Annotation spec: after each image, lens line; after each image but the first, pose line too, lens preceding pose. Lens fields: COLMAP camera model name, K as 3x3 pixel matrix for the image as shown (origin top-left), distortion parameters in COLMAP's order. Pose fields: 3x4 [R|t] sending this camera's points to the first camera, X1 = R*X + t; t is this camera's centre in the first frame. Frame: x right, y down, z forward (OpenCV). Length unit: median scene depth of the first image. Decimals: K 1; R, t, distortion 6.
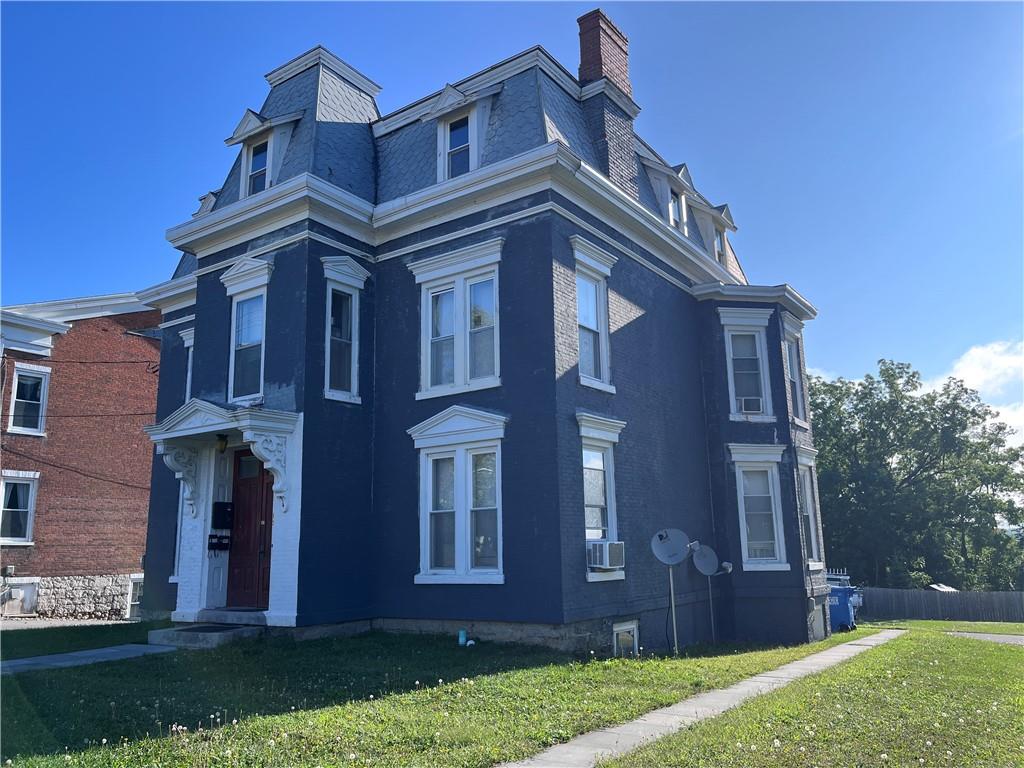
lens RADIAL K [[776.3, 0, 530.4], [0, 776.3, 387.3], [0, 0, 1]] dist [0.061951, -0.077217]
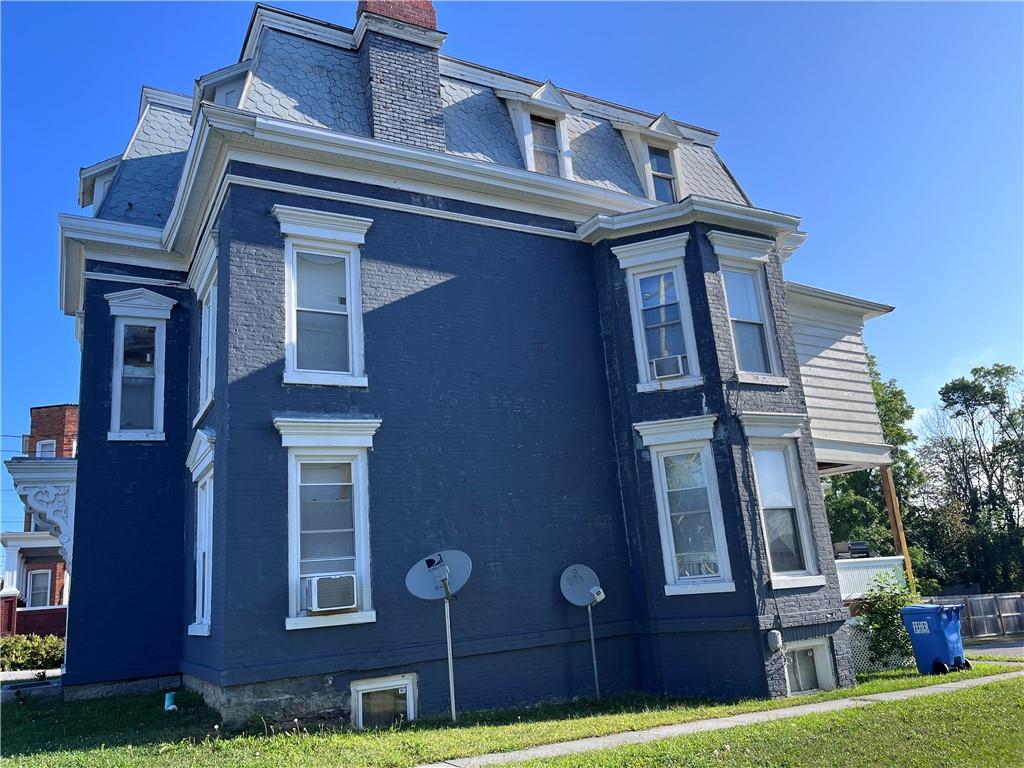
lens RADIAL K [[776.3, 0, 510.6], [0, 776.3, 381.4], [0, 0, 1]] dist [0.061951, -0.077217]
pose [[0.889287, -0.163416, -0.427159, 0.547310], [0.149885, 0.986540, -0.065375, 0.073276], [0.432092, -0.005888, 0.901810, 0.323026]]
